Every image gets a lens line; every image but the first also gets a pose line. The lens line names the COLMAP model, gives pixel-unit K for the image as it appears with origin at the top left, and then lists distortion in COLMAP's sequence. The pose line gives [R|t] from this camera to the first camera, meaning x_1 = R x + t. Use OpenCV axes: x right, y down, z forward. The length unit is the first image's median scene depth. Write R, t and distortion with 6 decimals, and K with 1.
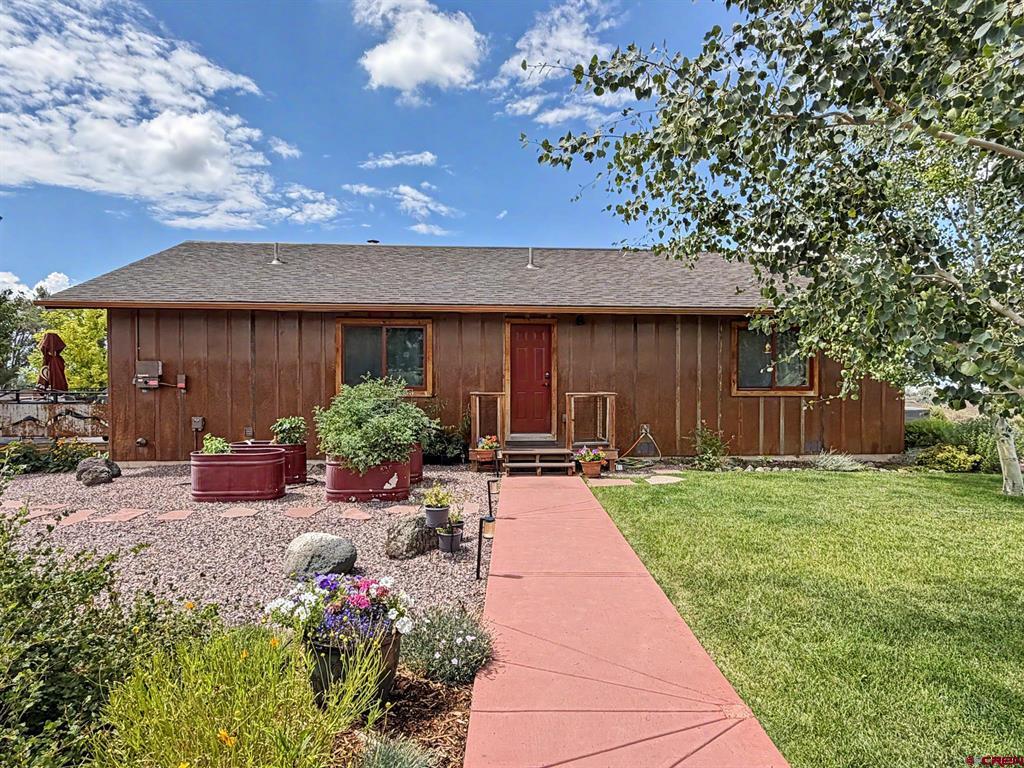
lens RADIAL K [[601.0, 0, 512.0], [0, 601.0, 384.0], [0, 0, 1]] dist [-0.063994, 0.065393]
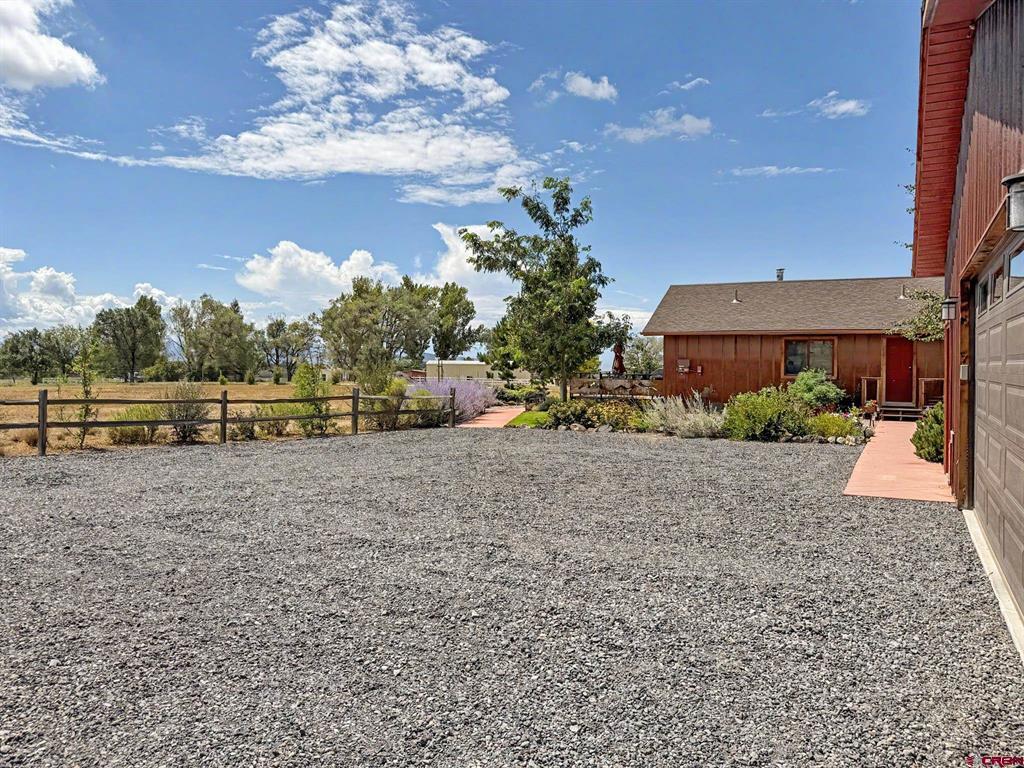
lens RADIAL K [[797.3, 0, 512.0], [0, 797.3, 384.0], [0, 0, 1]] dist [0.012360, 0.003006]
pose [[0.900303, 0.016155, -0.434965, 0.032438], [-0.008954, 0.999787, 0.018601, -0.000653], [0.435172, -0.012852, 0.900255, -1.623555]]
